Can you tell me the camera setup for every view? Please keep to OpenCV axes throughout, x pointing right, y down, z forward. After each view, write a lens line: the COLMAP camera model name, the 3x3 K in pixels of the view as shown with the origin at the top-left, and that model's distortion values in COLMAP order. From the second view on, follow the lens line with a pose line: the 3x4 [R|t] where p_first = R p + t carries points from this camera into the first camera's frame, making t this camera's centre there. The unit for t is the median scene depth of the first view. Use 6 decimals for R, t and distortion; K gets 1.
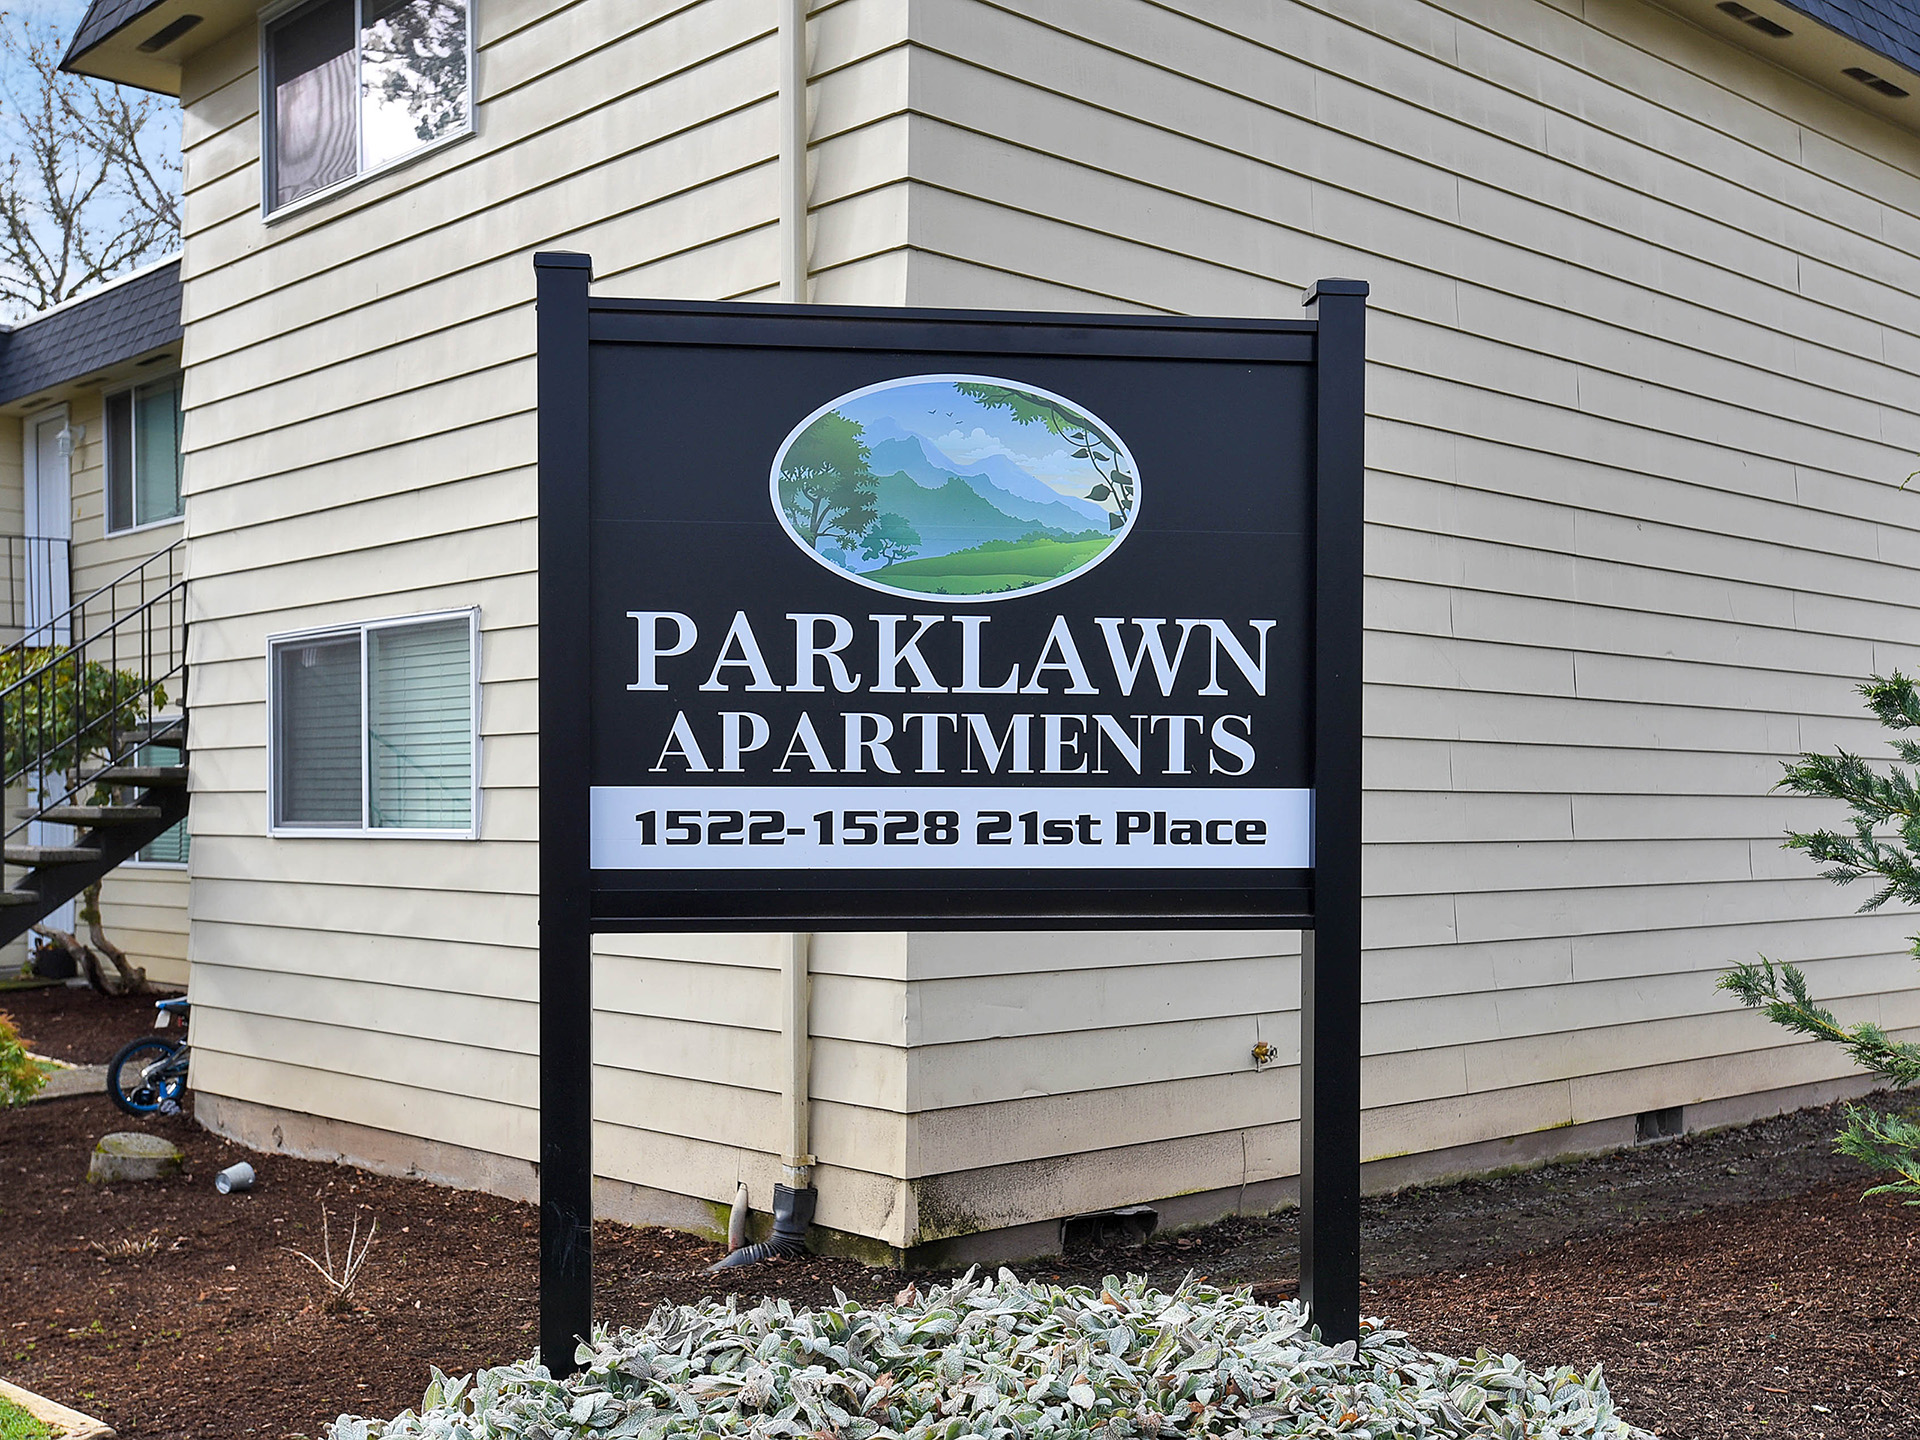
lens RADIAL K [[2151.9, 0, 983.2], [0, 2151.9, 867.9], [0, 0, 1]] dist [0.020738, 0.032129]
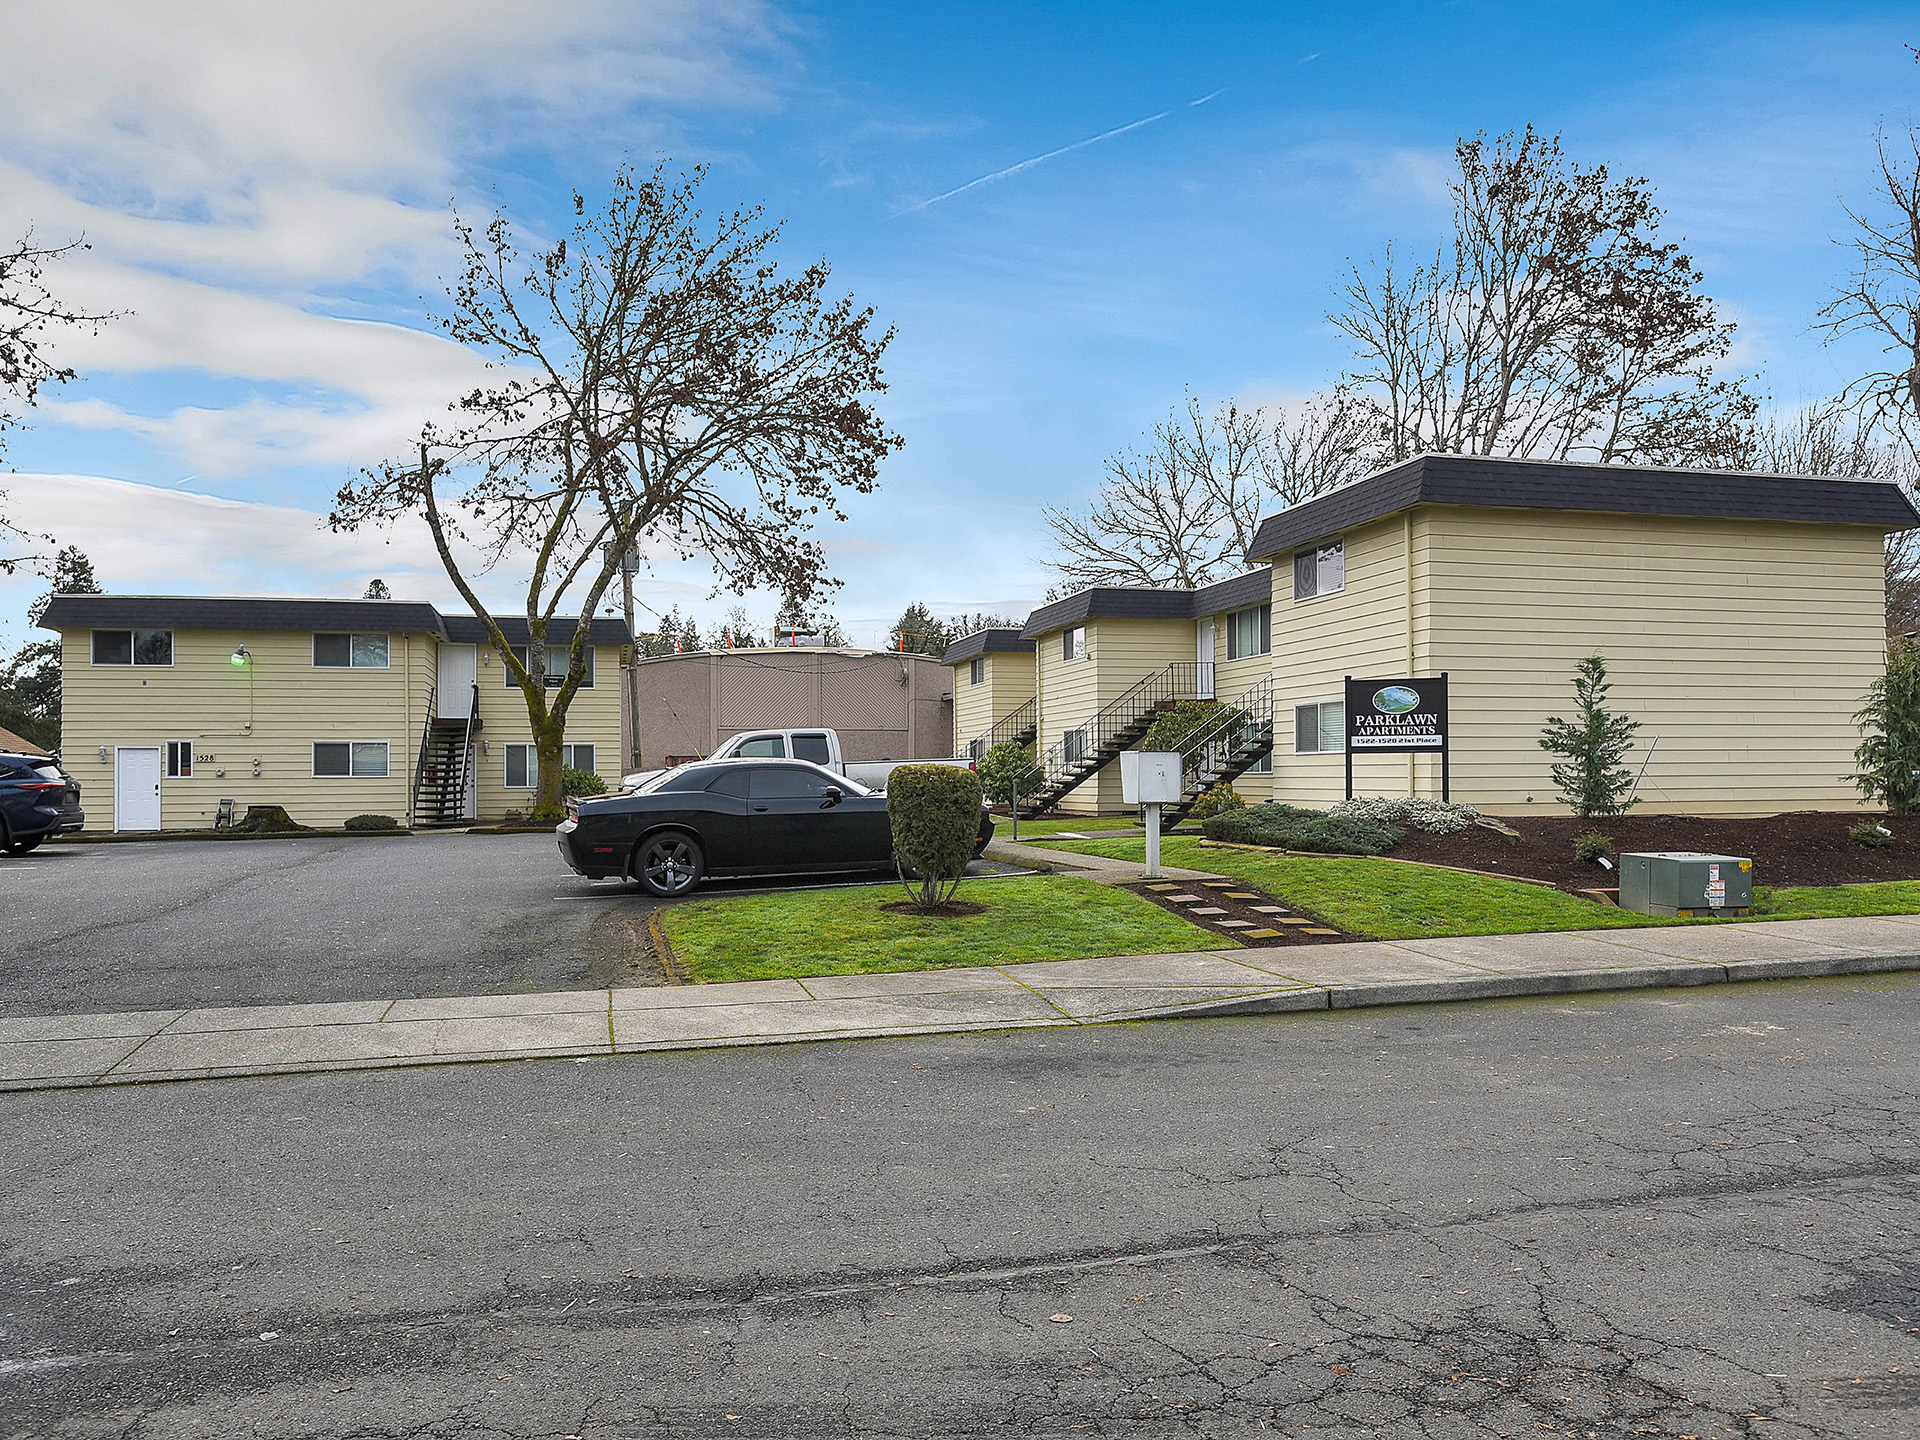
lens RADIAL K [[1424.7, 0, 968.5], [0, 1424.7, 772.5], [0, 0, 1]] dist [-0.012436, 0.005234]
pose [[0.874612, -0.007761, -0.484761, 1.199234], [-0.003550, 0.999743, -0.022412, 0.231660], [0.484810, 0.021323, 0.874359, -4.574369]]
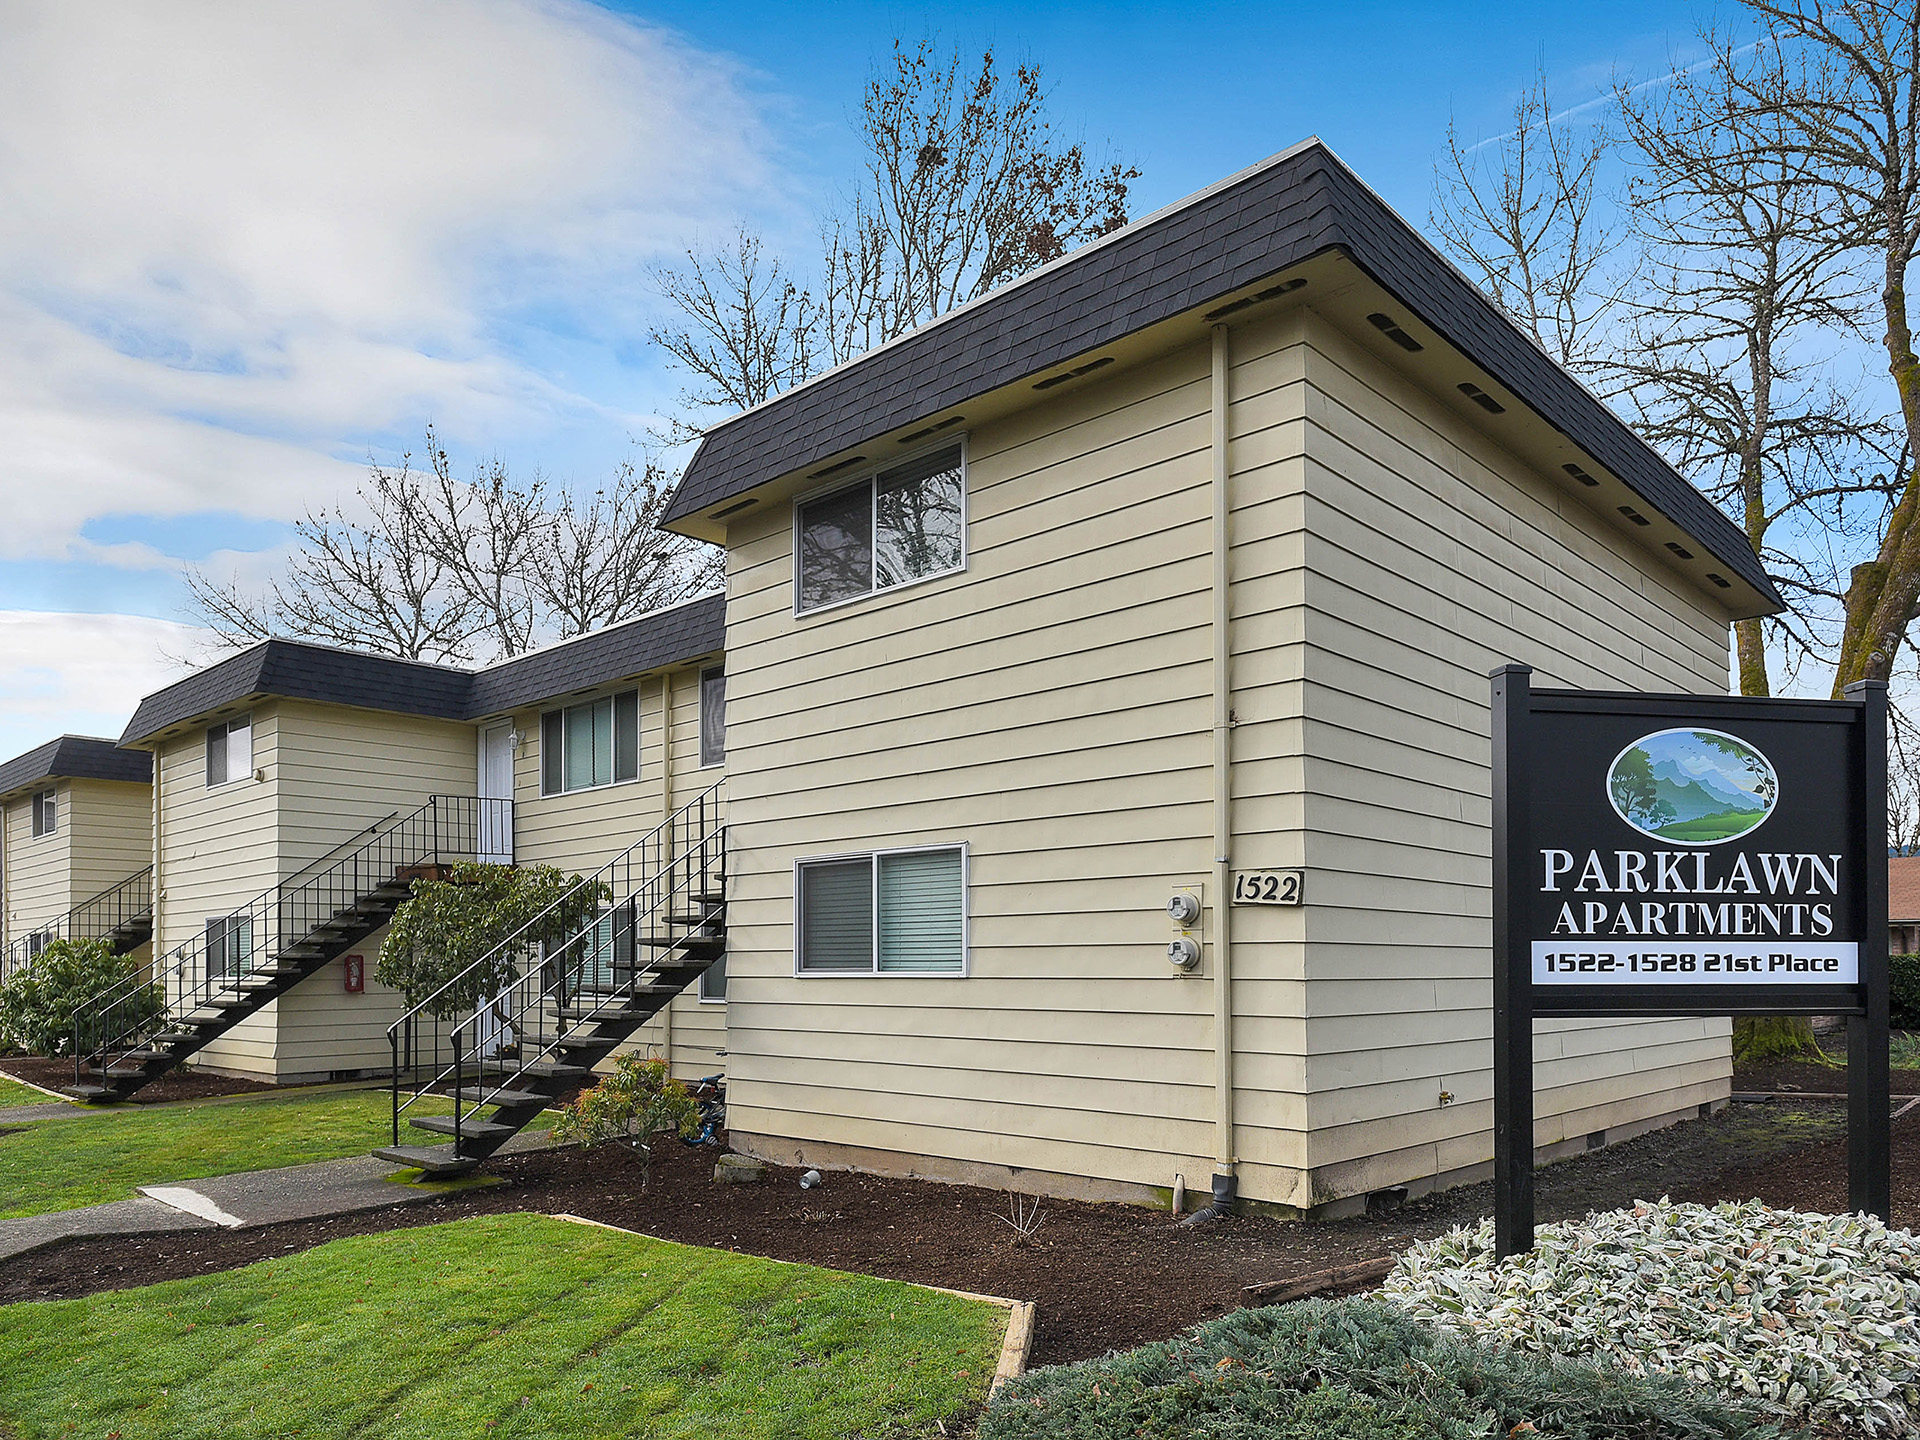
lens RADIAL K [[1339.3, 0, 973.0], [0, 1339.3, 959.2], [0, 0, 1]] dist [-0.000731, -0.000393]
pose [[0.998310, -0.002537, 0.058059, -0.719833], [0.004361, 0.999500, -0.031315, 0.012642], [-0.057951, 0.031515, 0.997822, -0.151124]]
